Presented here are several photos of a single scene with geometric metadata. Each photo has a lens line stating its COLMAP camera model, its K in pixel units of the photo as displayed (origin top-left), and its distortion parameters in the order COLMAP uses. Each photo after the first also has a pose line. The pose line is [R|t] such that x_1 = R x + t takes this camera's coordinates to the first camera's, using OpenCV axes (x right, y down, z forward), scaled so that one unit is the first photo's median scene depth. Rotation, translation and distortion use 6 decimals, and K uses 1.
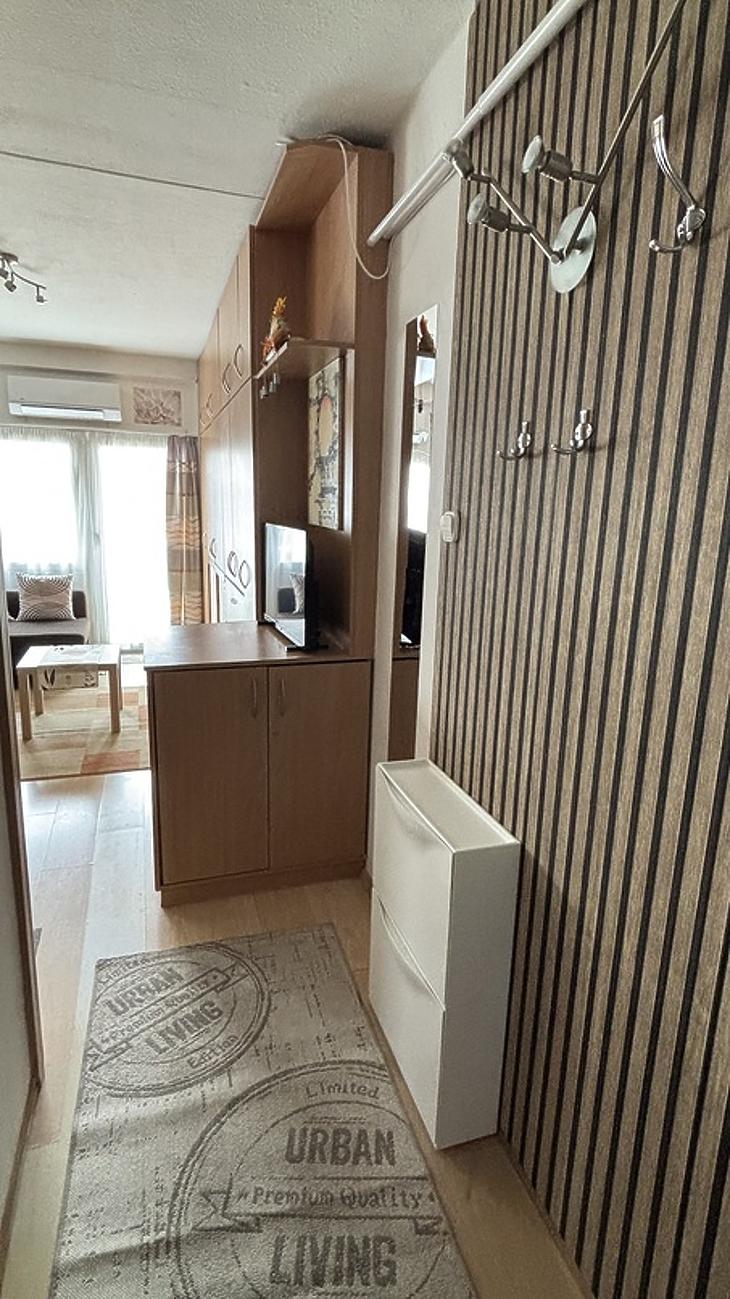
lens RADIAL K [[669.3, 0, 373.0], [0, 669.3, 658.7], [0, 0, 1]] dist [0.000168, -0.000435]
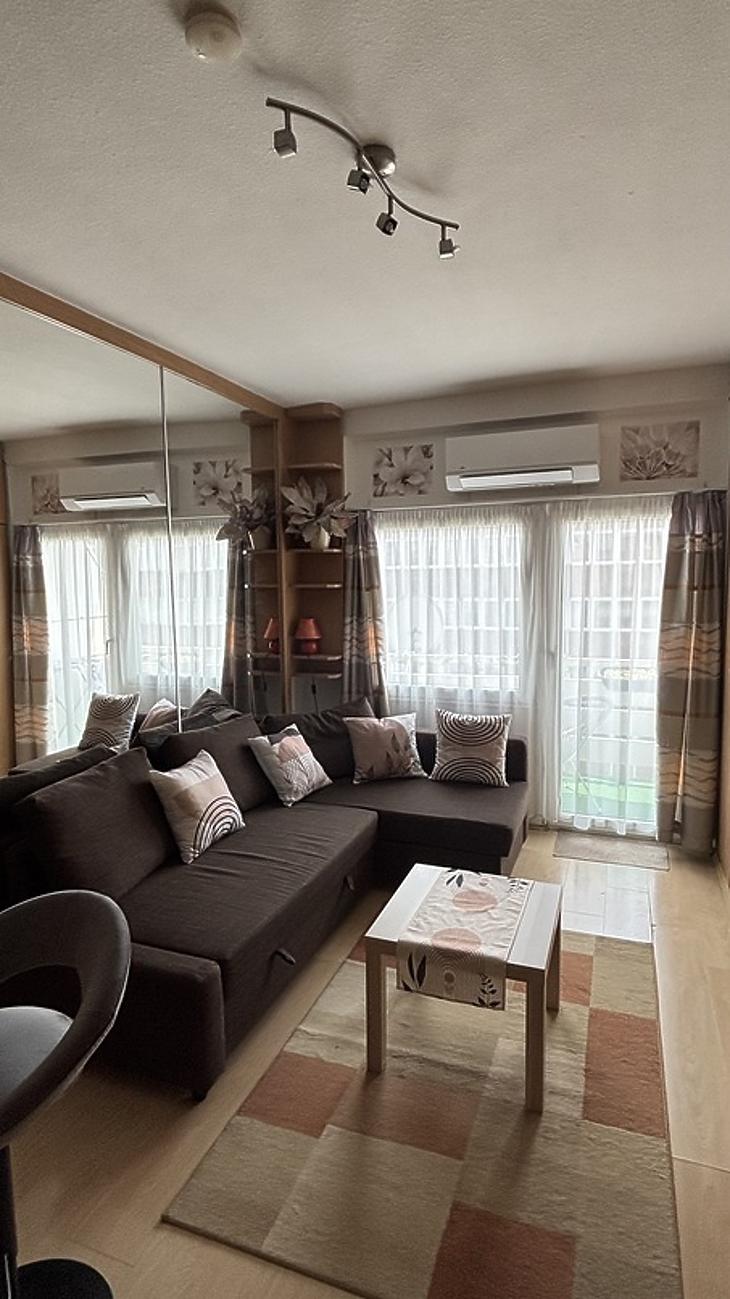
lens RADIAL K [[669.3, 0, 373.0], [0, 669.3, 658.7], [0, 0, 1]] dist [0.000168, -0.000435]
pose [[0.775732, 0.027088, -0.630481, -0.134546], [-0.095173, 0.992673, -0.074450, -0.116936], [0.623845, 0.117758, 0.772626, 0.387964]]
